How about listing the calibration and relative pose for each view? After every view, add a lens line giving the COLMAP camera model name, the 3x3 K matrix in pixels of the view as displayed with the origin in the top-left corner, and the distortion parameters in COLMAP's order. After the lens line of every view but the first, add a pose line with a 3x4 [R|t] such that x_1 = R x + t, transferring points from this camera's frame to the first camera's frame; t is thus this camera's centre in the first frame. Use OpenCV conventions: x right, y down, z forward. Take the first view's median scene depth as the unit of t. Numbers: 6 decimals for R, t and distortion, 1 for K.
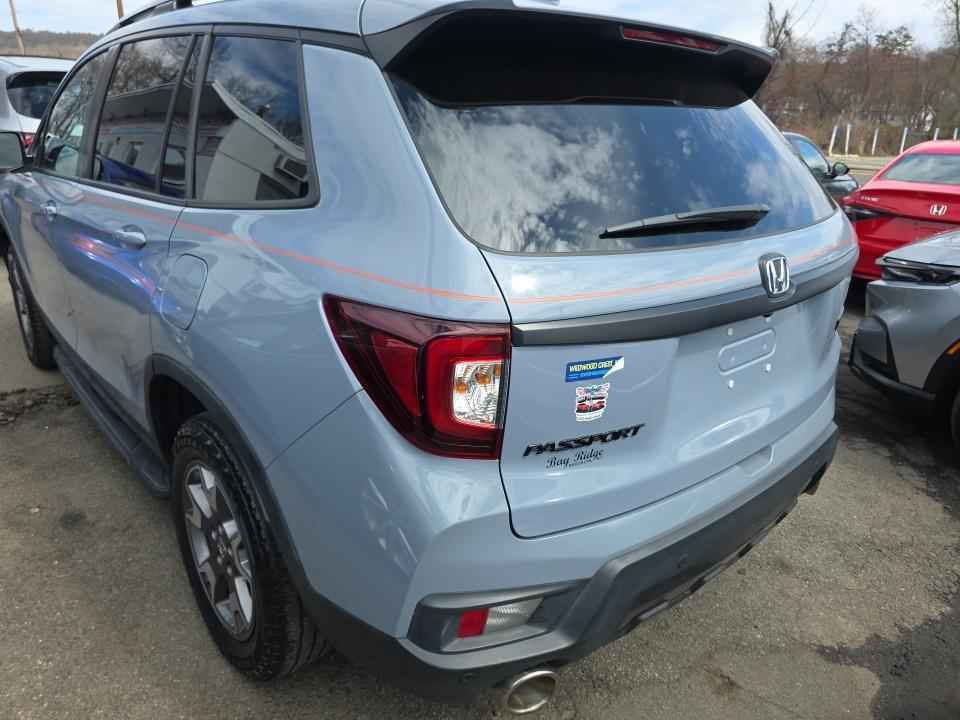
lens RADIAL K [[641.2, 0, 482.9], [0, 641.2, 357.3], [0, 0, 1]] dist [0.035730, -0.017068]
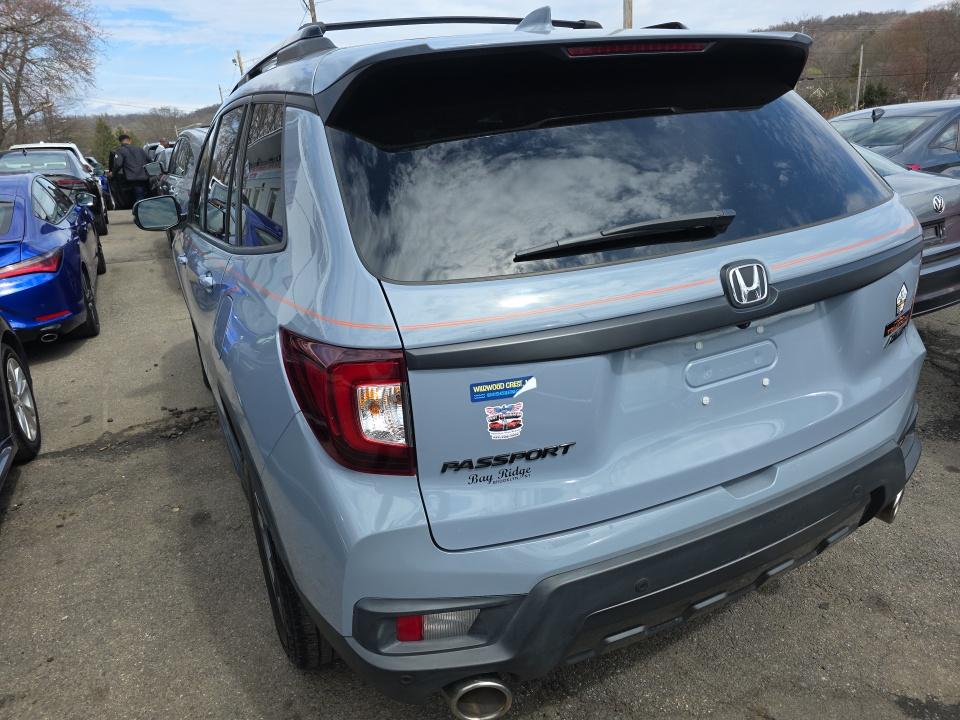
lens RADIAL K [[641.2, 0, 478.6], [0, 641.2, 364.0], [0, 0, 1]] dist [0.035730, -0.017068]
pose [[0.961846, -0.027731, -0.272184, 0.379618], [0.024937, 0.999595, -0.013719, -0.007955], [0.272454, 0.006408, 0.962147, -0.000577]]
